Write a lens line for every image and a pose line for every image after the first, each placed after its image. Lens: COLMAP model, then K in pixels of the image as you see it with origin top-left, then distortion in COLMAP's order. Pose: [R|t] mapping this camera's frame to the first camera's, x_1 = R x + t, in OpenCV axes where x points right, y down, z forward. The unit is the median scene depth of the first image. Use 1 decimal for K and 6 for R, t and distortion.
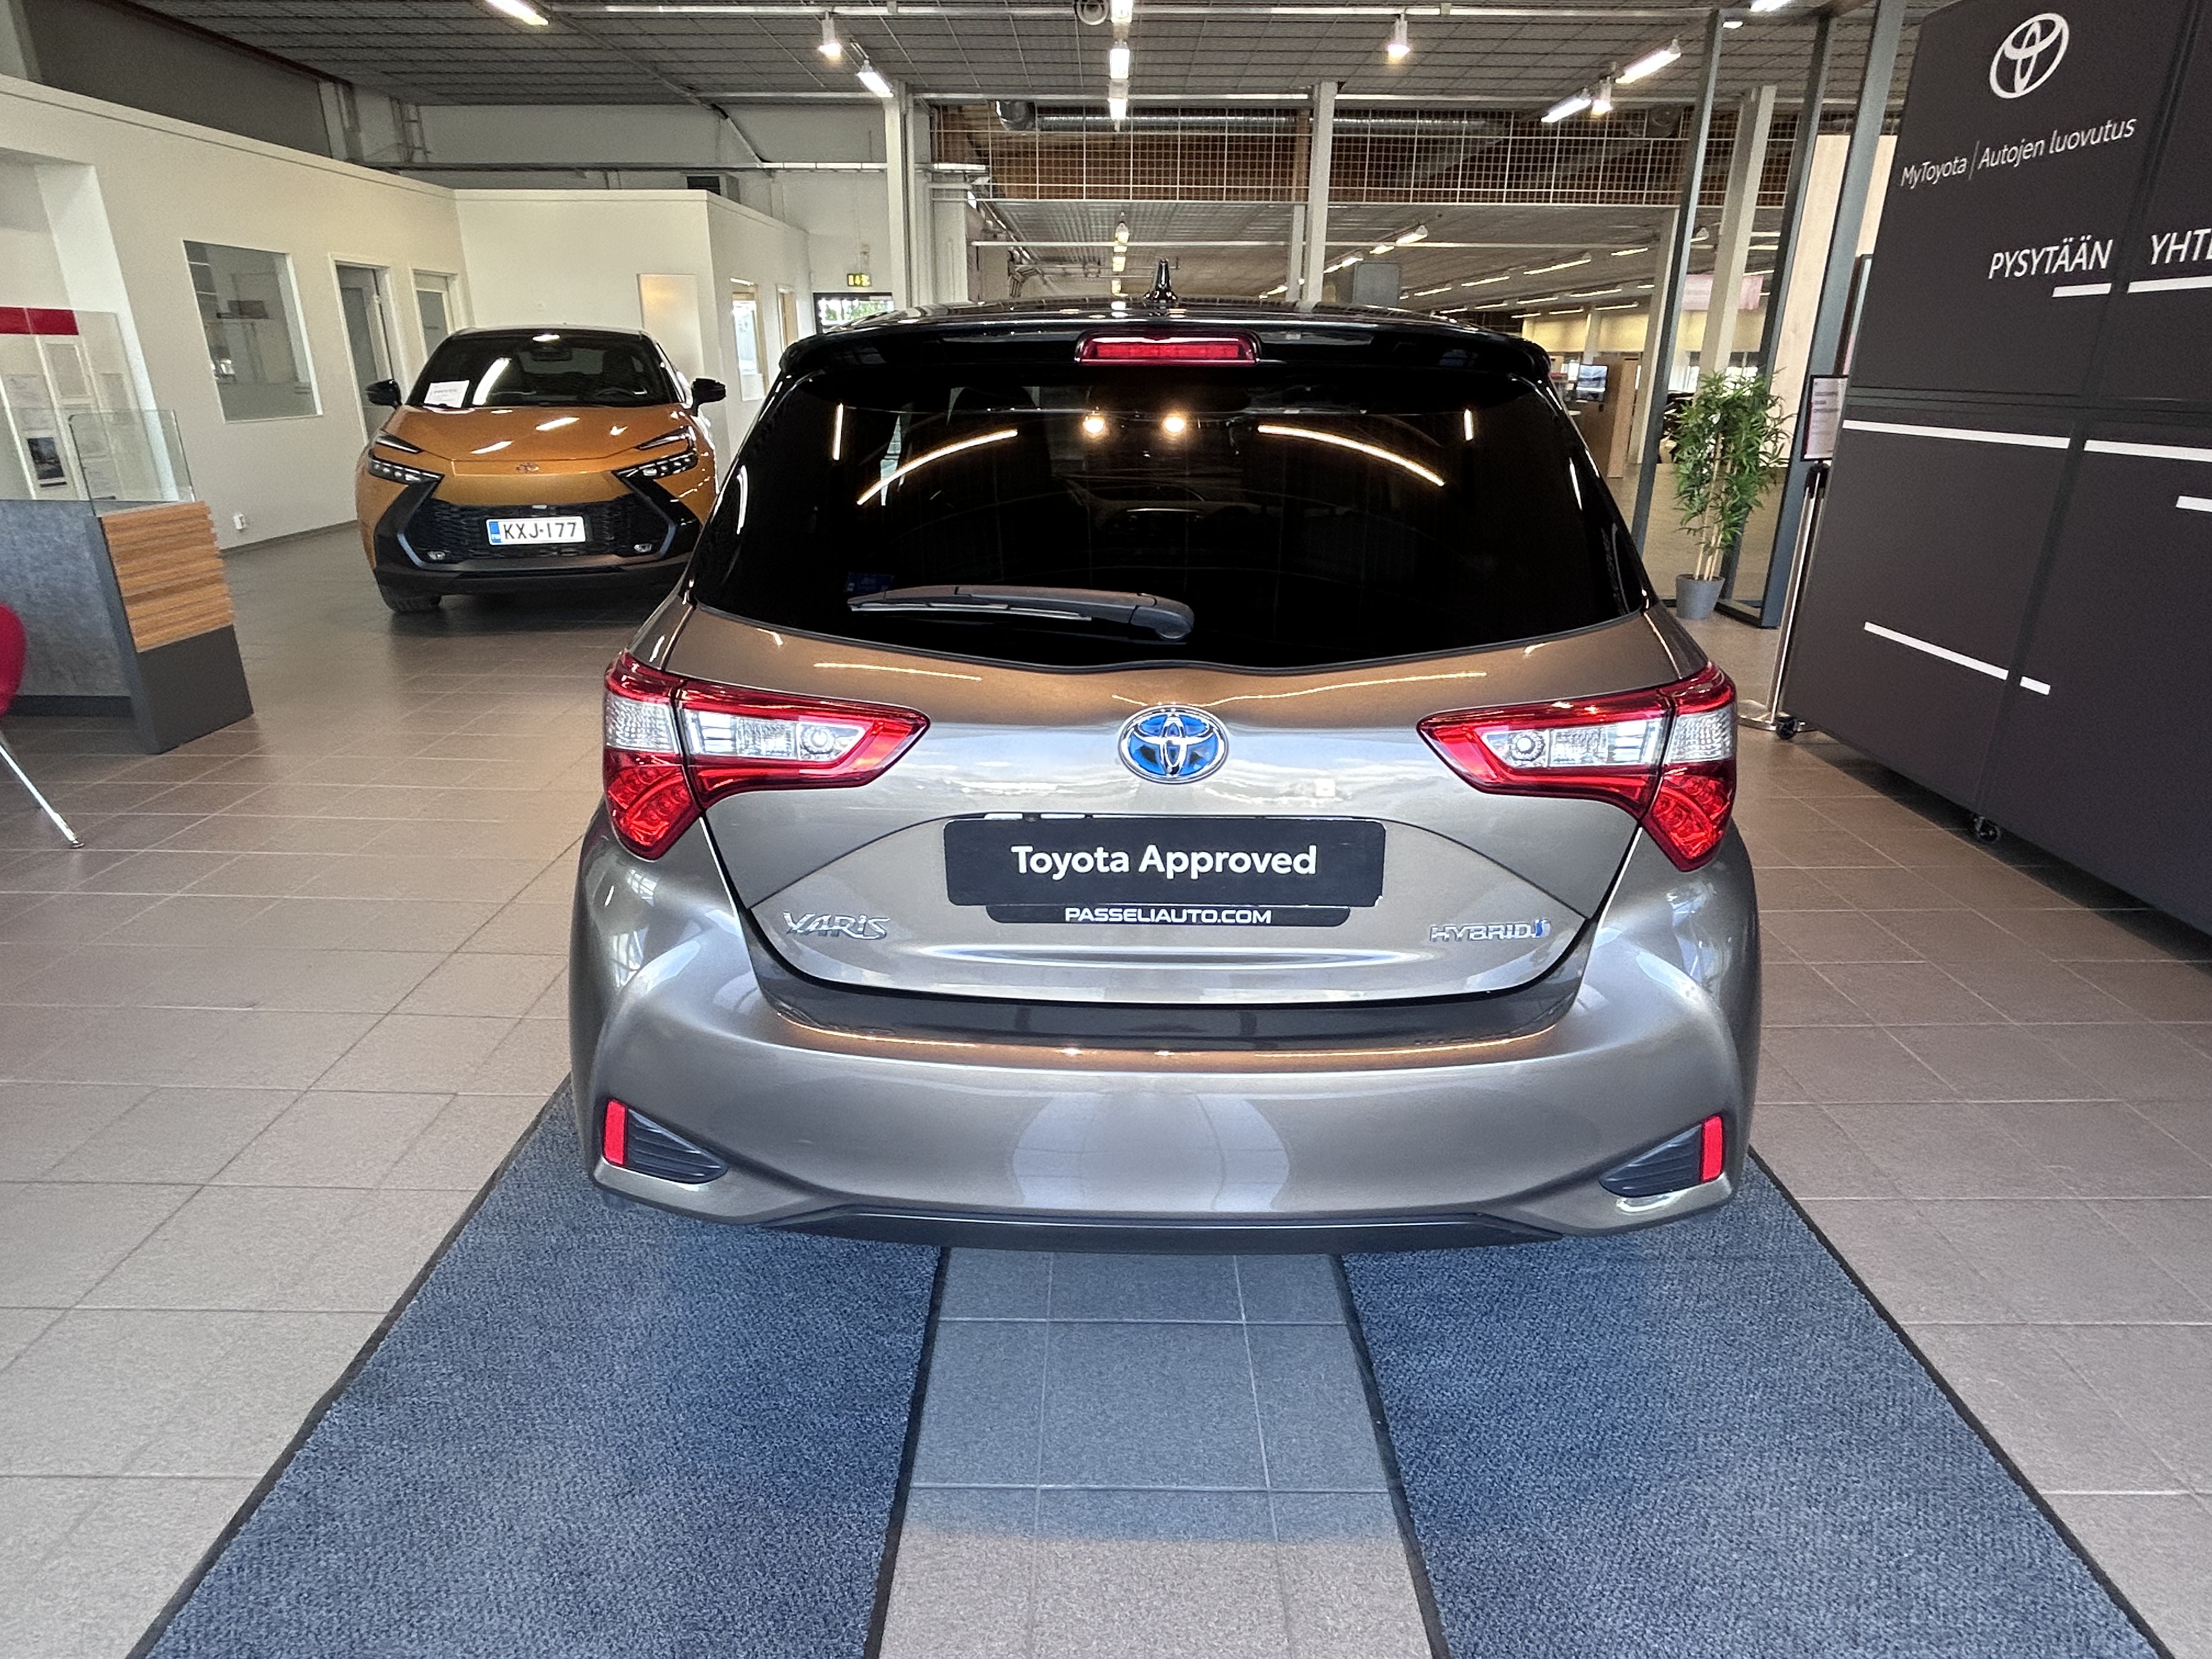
lens RADIAL K [[1240.0, 0, 1104.9], [0, 1240.0, 820.5], [0, 0, 1]] dist [0.004349, 0.002372]
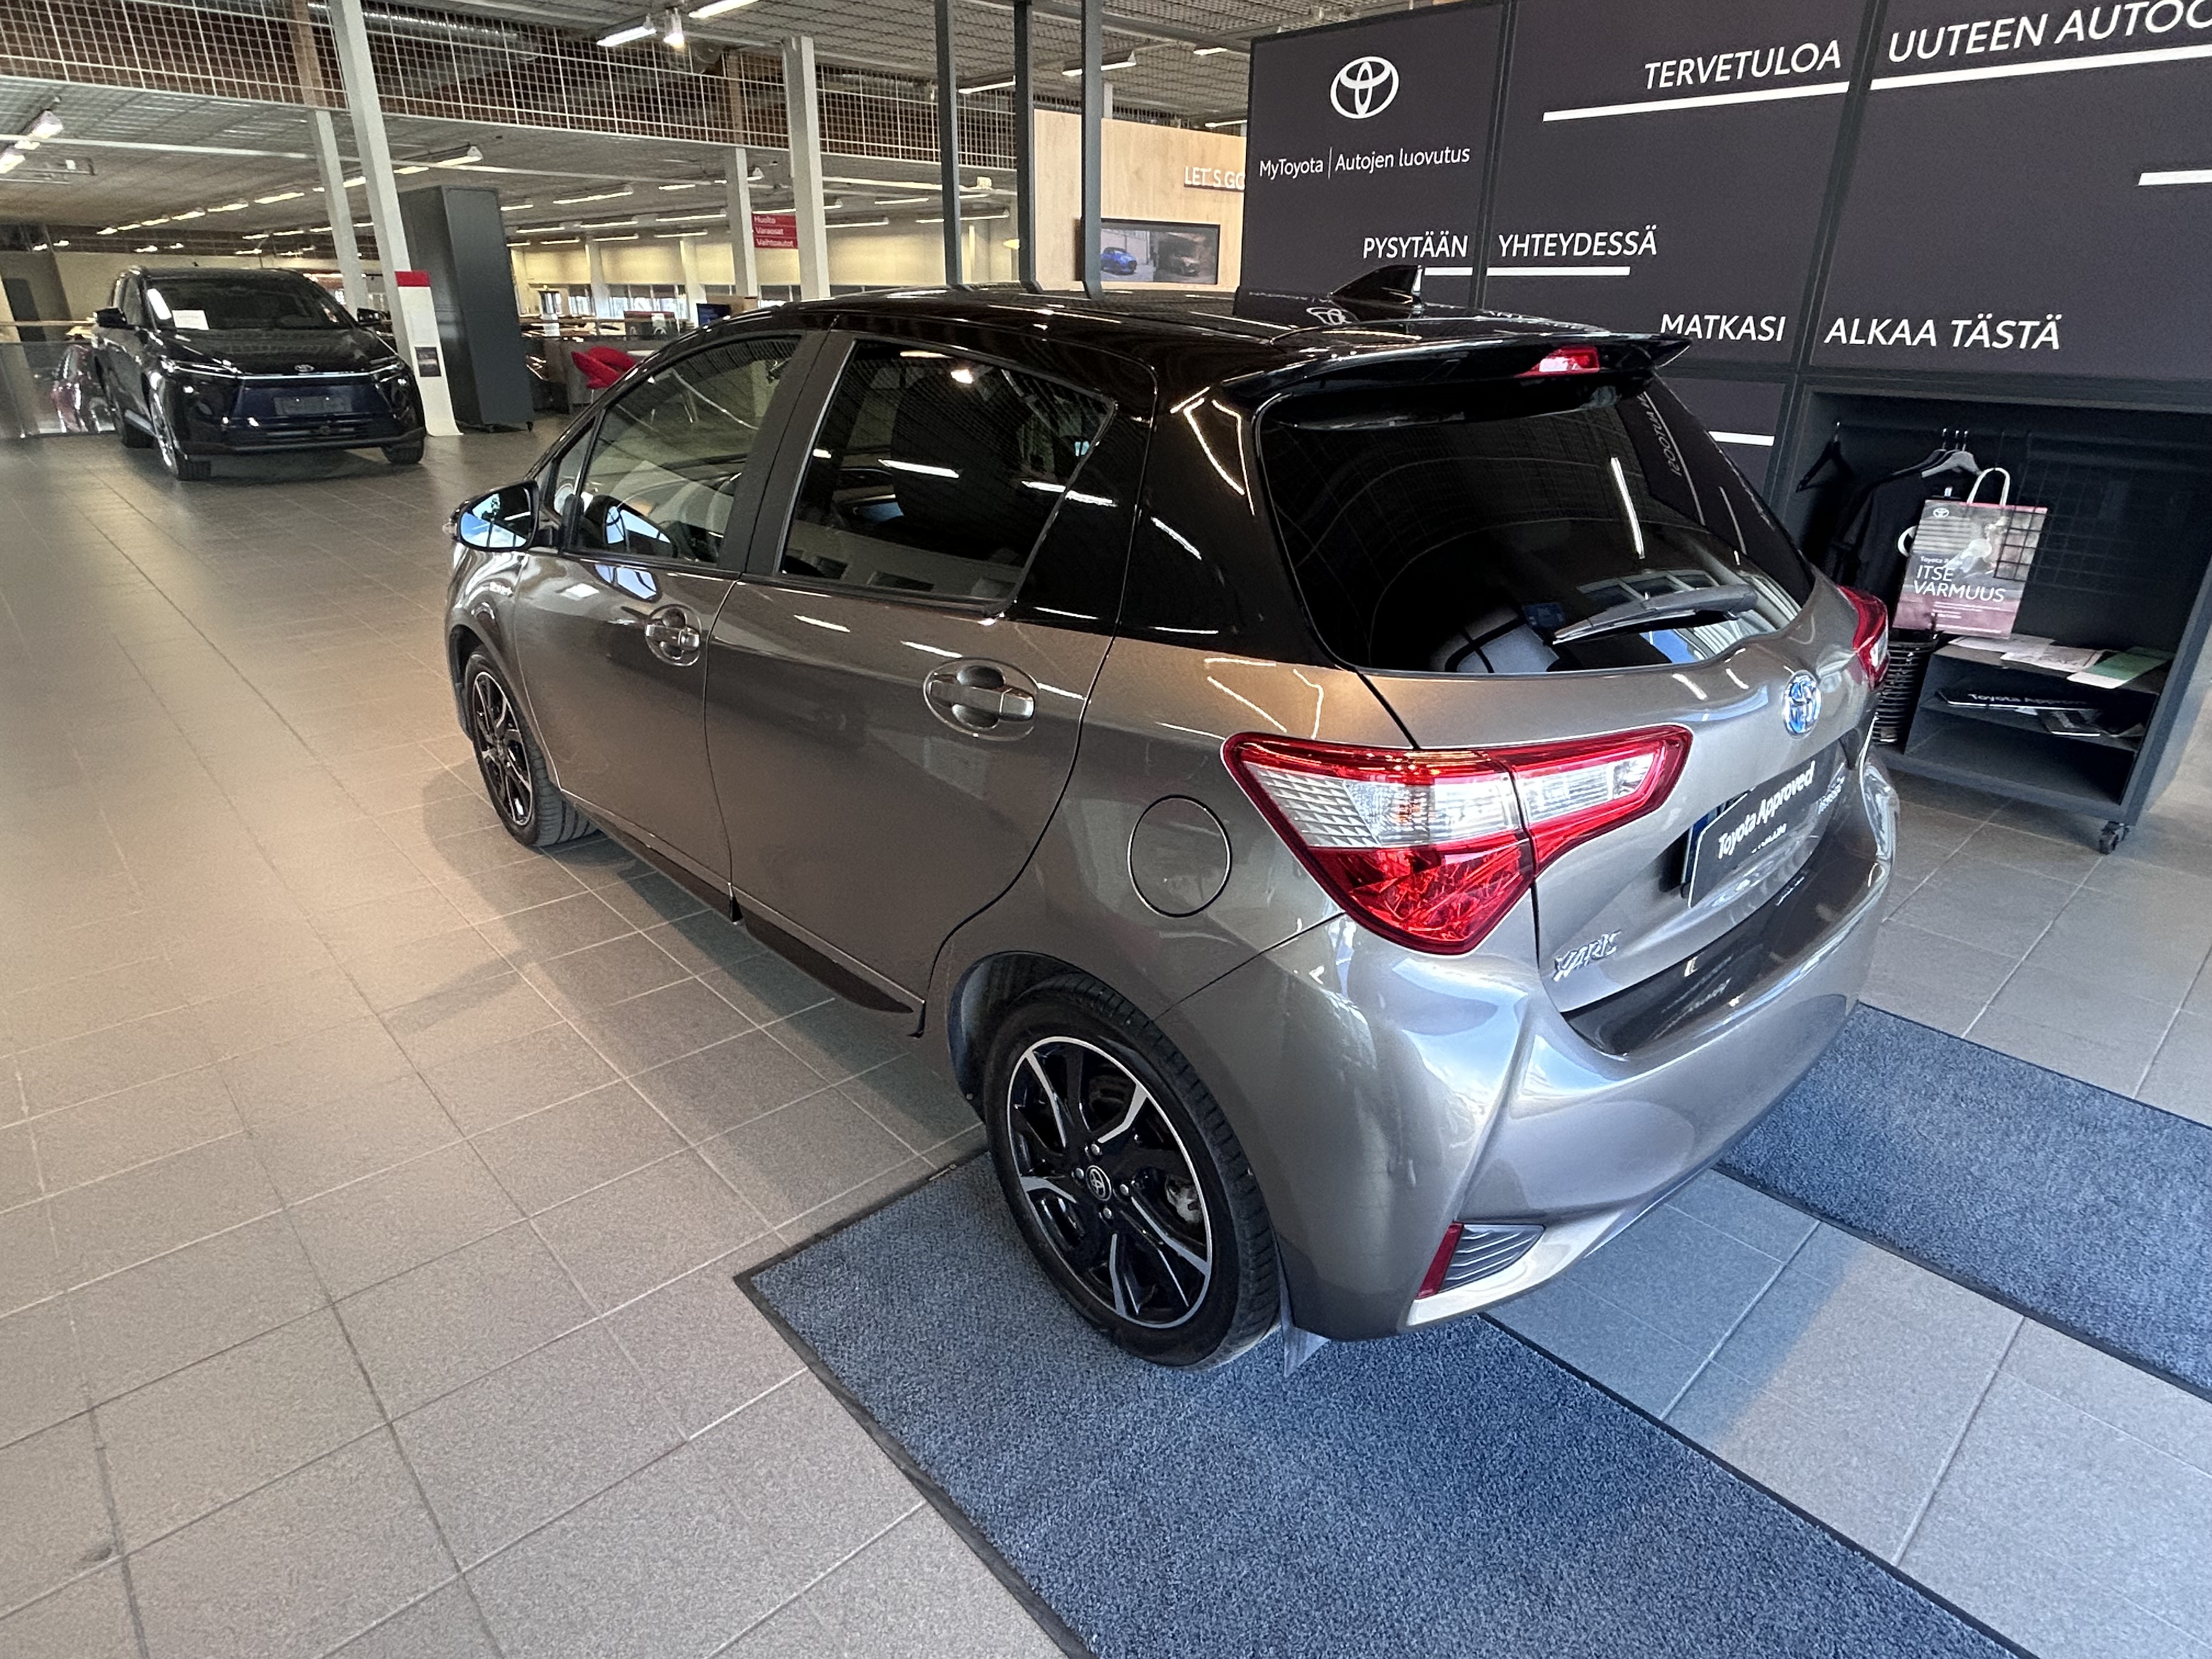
lens RADIAL K [[1256.4, 0, 1106.0], [0, 1256.4, 829.5], [0, 0, 1]] dist [-0.032389, 0.027632]
pose [[0.733452, -0.270078, 0.623783, -0.485902], [0.236001, 0.961771, 0.138923, -0.108259], [-0.637457, 0.045320, 0.769152, 0.200322]]
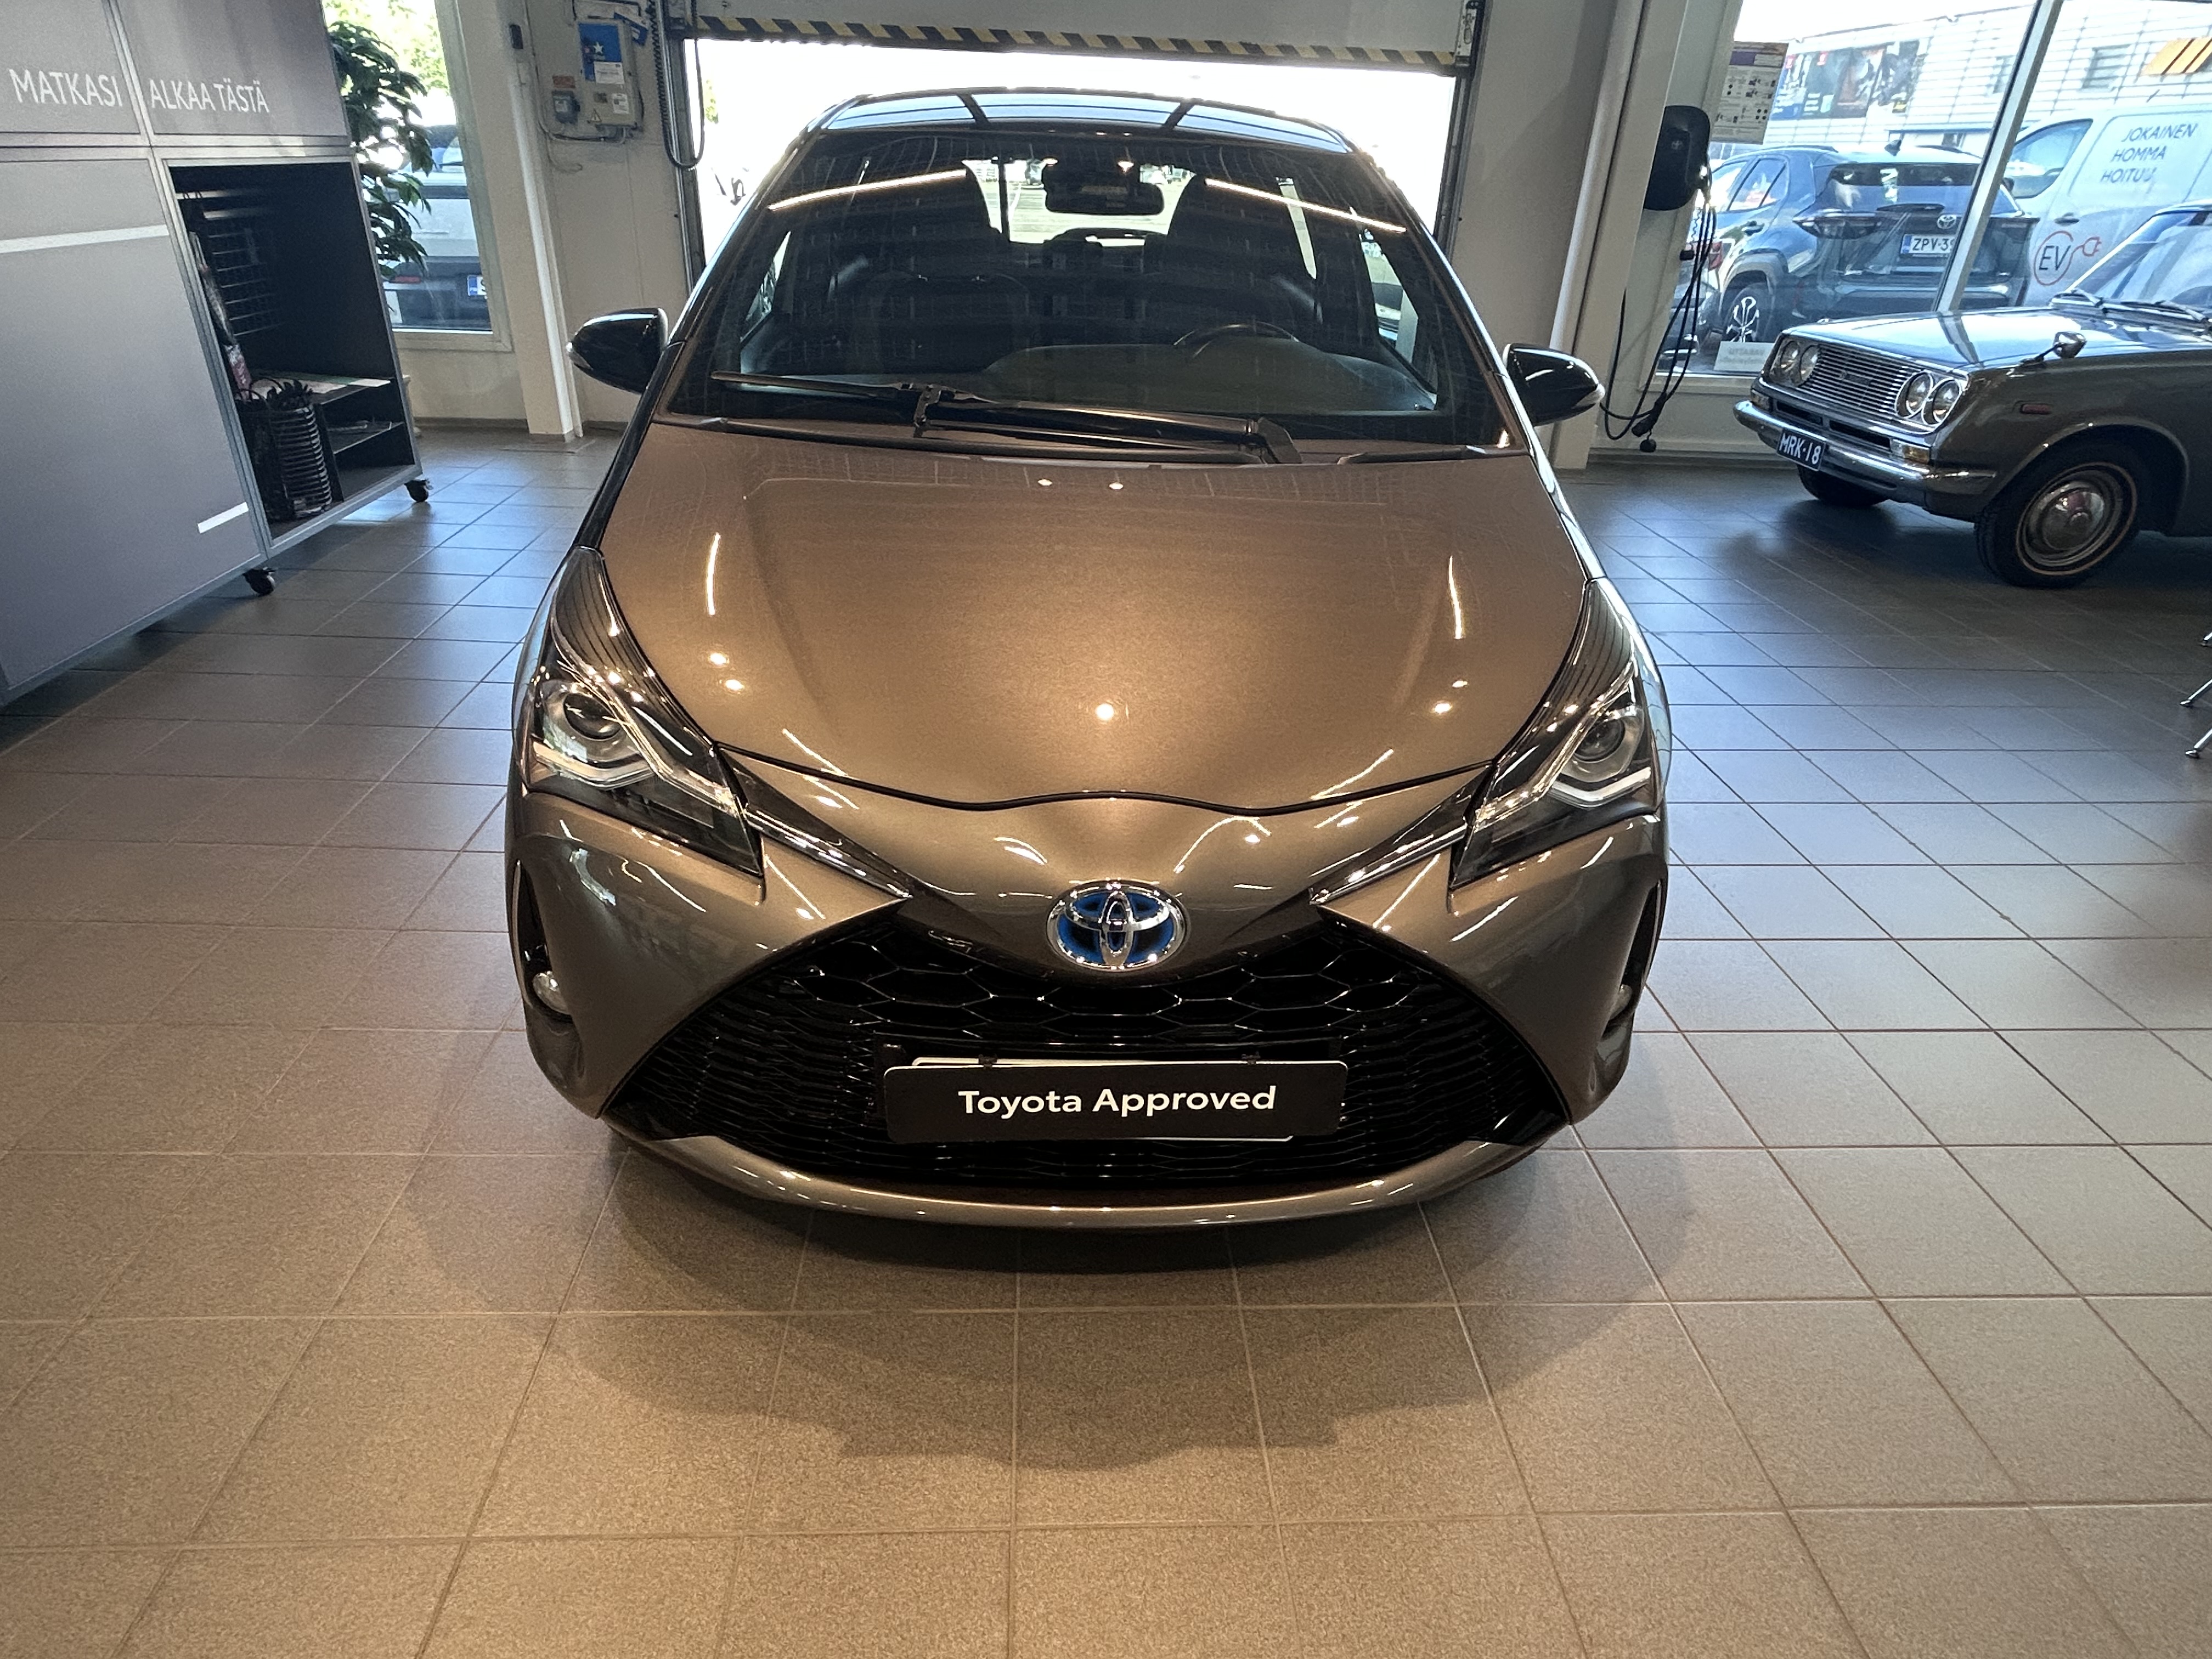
lens RADIAL K [[1240.0, 0, 1104.9], [0, 1240.0, 820.5], [0, 0, 1]] dist [0.004349, 0.002372]
pose [[-0.996975, -0.020285, -0.075030, 0.073311], [-0.070048, 0.652795, 0.754289, -0.632178], [0.033678, 0.757263, -0.652241, 1.671197]]
